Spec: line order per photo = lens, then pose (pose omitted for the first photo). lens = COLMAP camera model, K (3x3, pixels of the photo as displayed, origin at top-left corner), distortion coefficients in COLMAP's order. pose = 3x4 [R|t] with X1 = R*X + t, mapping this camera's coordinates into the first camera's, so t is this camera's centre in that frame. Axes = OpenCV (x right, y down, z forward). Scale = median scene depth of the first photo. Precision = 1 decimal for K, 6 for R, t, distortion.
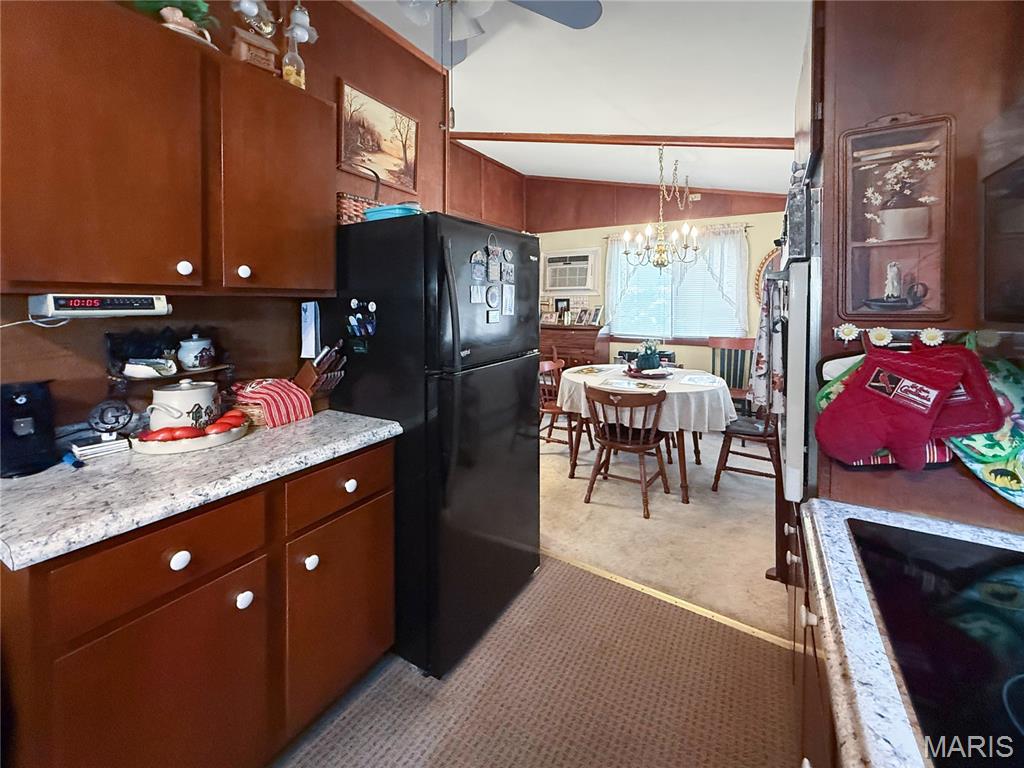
lens RADIAL K [[435.5, 0, 509.3], [0, 435.5, 366.3], [0, 0, 1]] dist [0.001147, 0.000047]
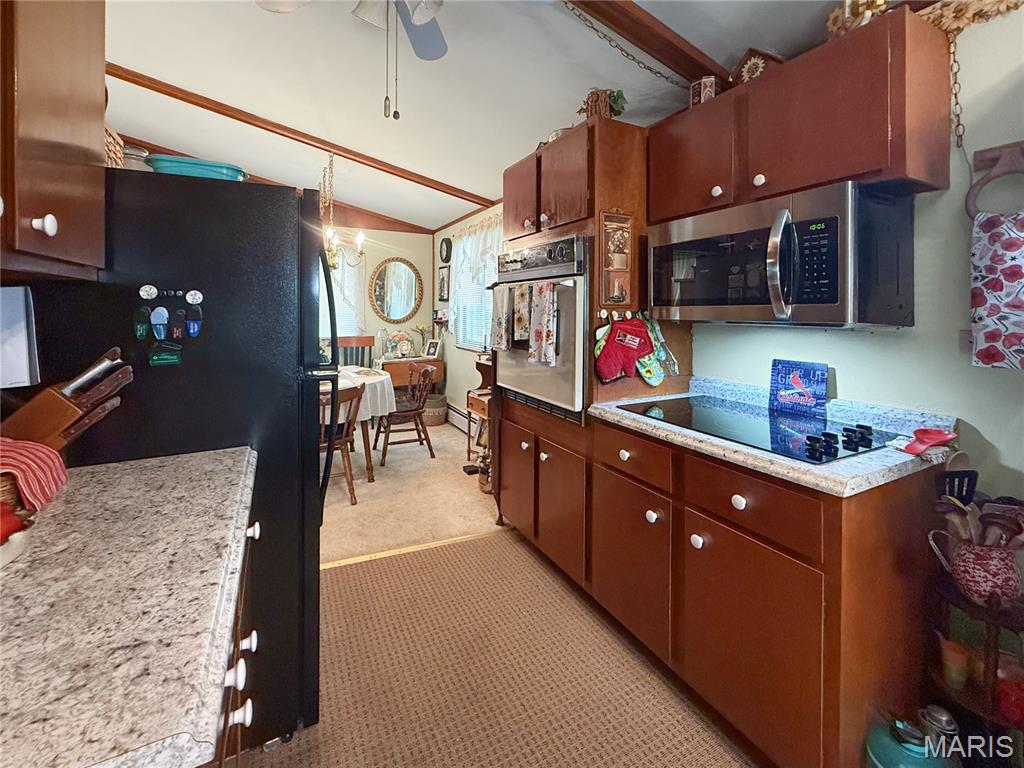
lens RADIAL K [[422.7, 0, 509.4], [0, 422.7, 384.9], [0, 0, 1]] dist [-0.000508, 0.000202]
pose [[0.541695, -0.146483, 0.827713, -1.064845], [0.119853, 0.988098, 0.096429, 0.002930], [-0.831986, 0.046969, 0.552804, 0.313256]]
